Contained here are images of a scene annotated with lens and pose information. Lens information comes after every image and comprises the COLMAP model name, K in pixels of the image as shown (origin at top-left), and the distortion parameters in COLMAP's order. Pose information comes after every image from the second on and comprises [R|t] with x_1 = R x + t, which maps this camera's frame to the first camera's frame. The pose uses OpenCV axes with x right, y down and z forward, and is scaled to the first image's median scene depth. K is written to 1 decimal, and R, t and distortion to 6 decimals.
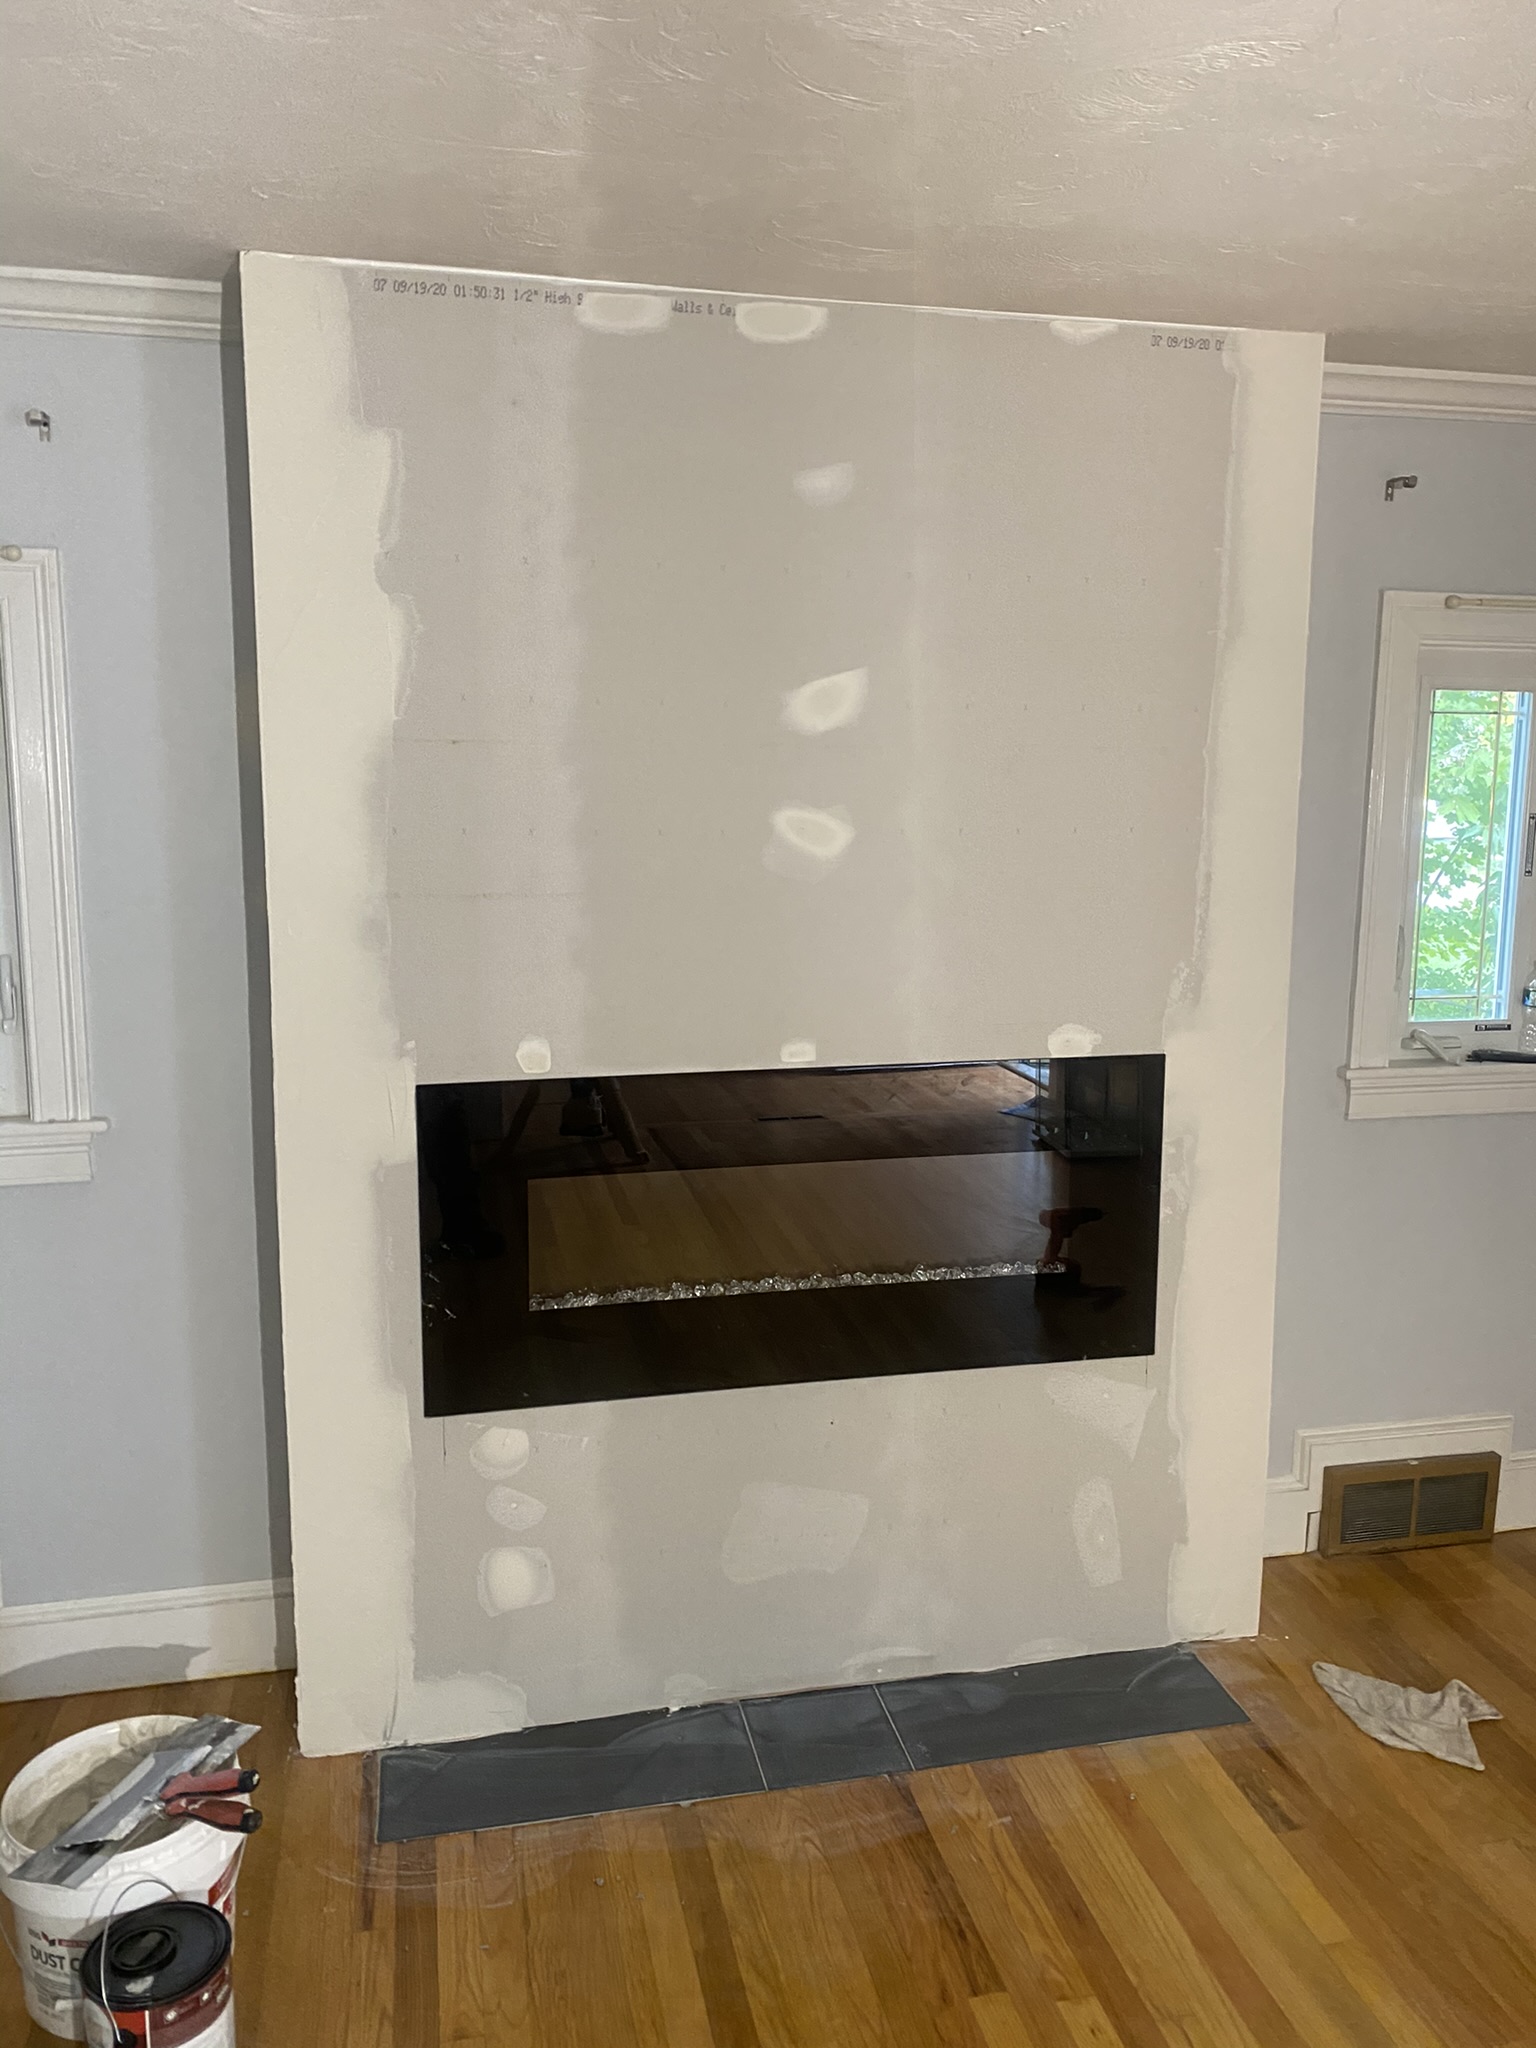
lens RADIAL K [[1548.3, 0, 771.5], [0, 1548.3, 1009.7], [0, 0, 1]] dist [0.019641, -0.023220]
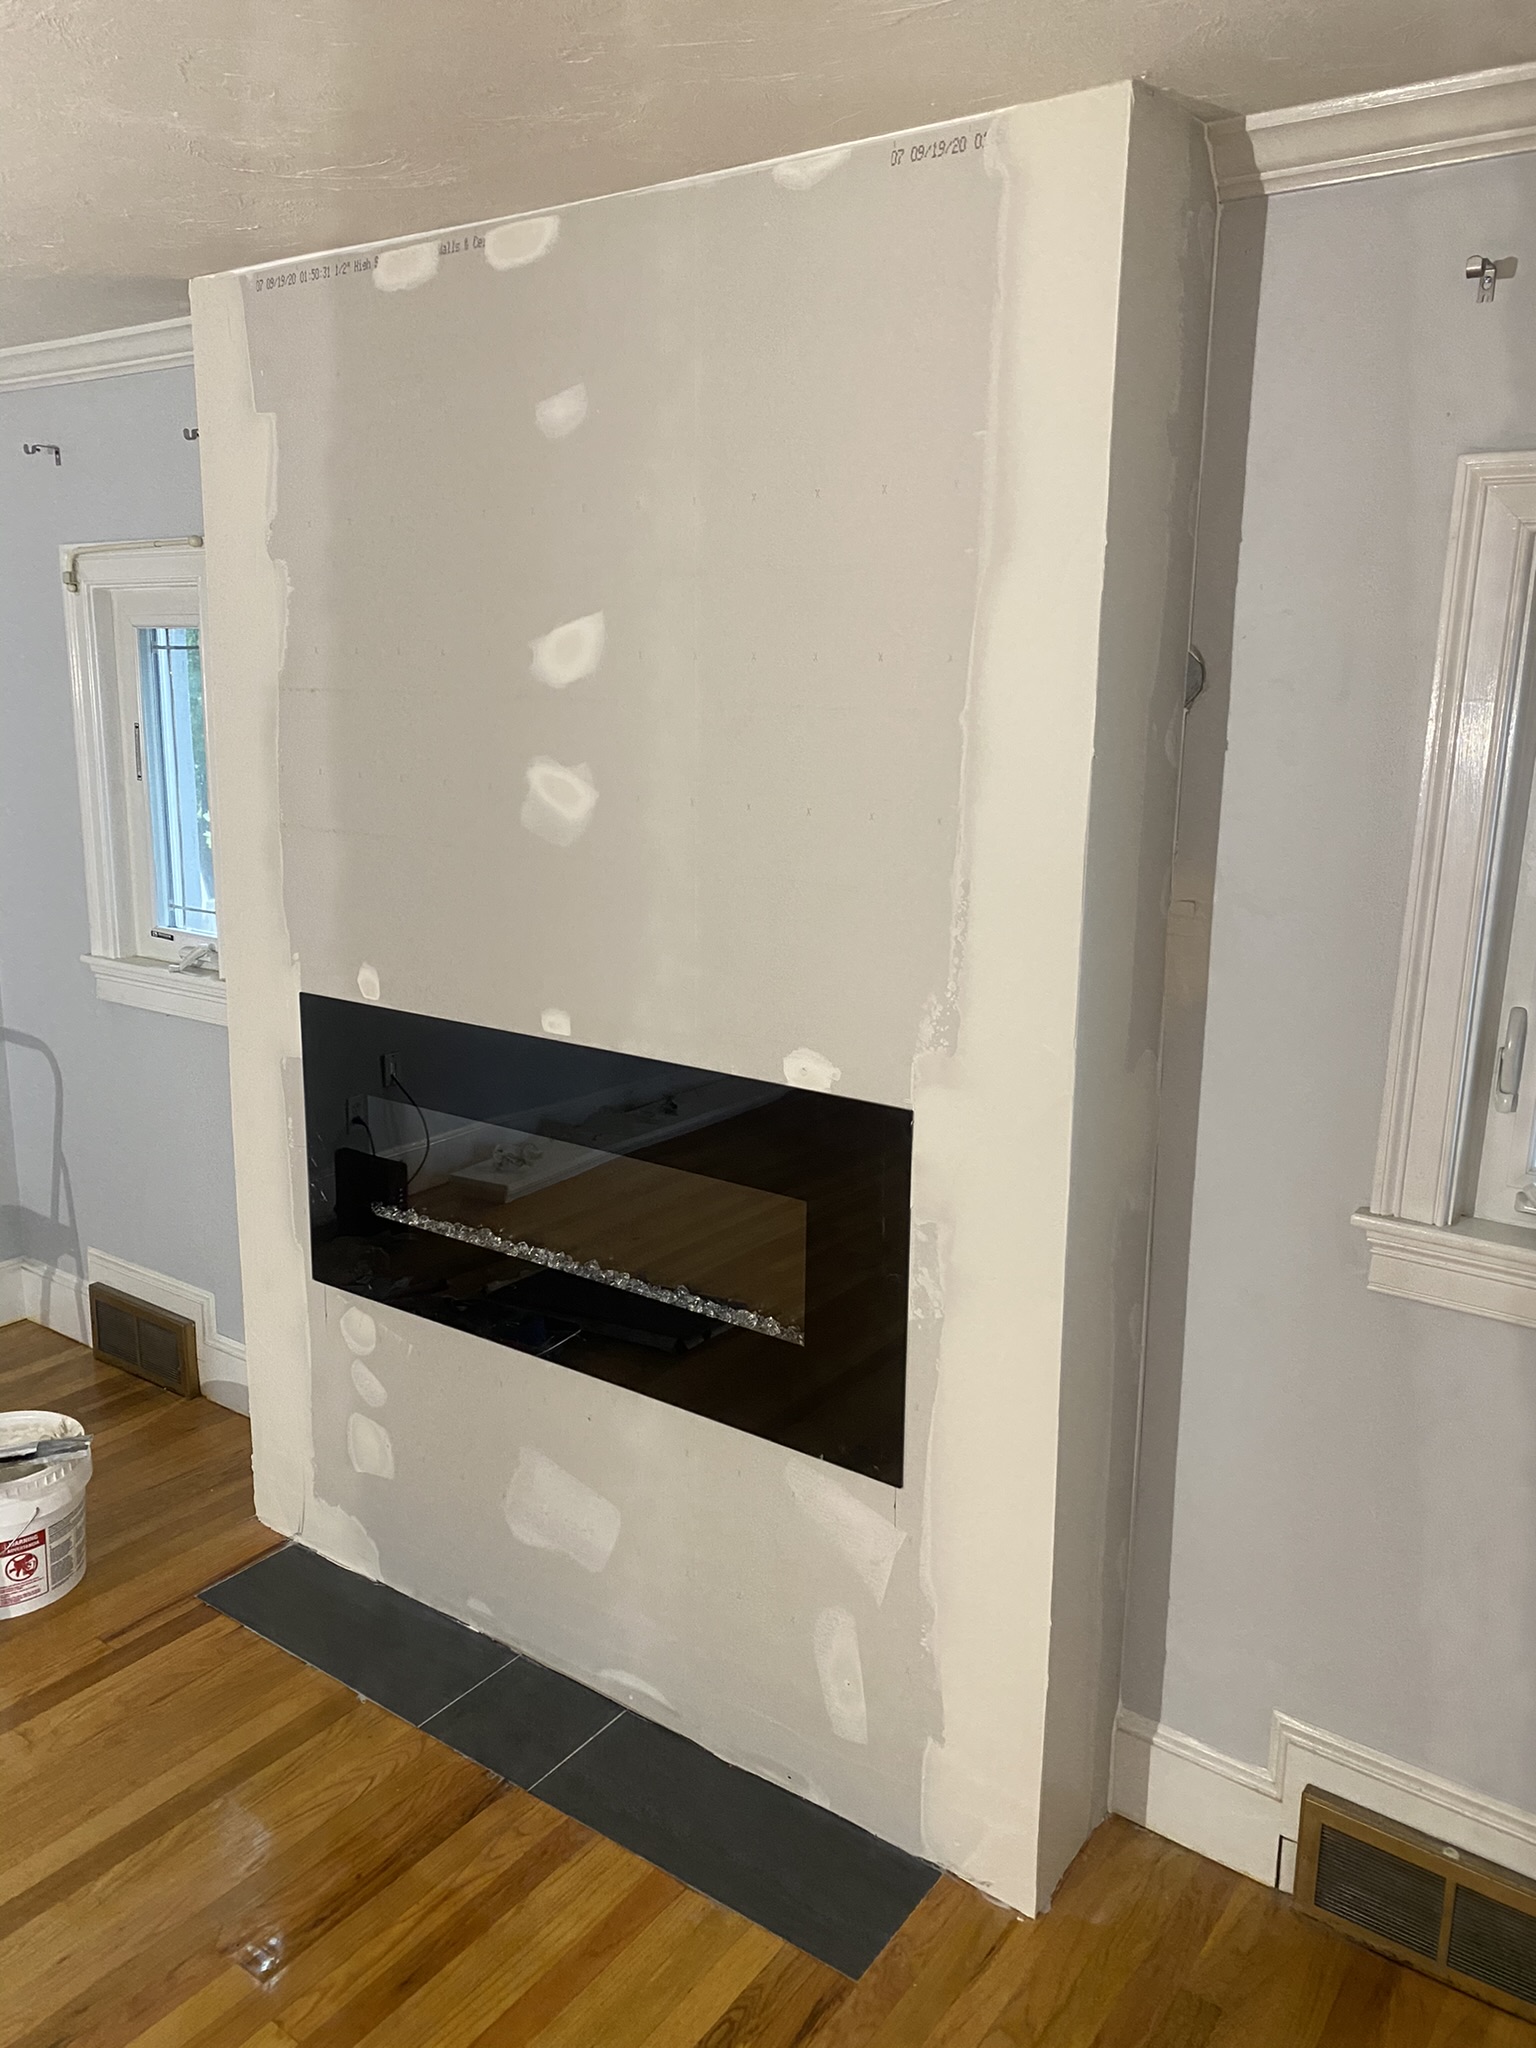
lens RADIAL K [[1548.3, 0, 767.8], [0, 1548.3, 1018.7], [0, 0, 1]] dist [0.019641, -0.023220]
pose [[0.666533, 0.165362, -0.726904, 0.797533], [-0.131399, 0.985881, 0.103790, -0.091556], [0.733804, 0.026335, 0.678851, 0.451000]]
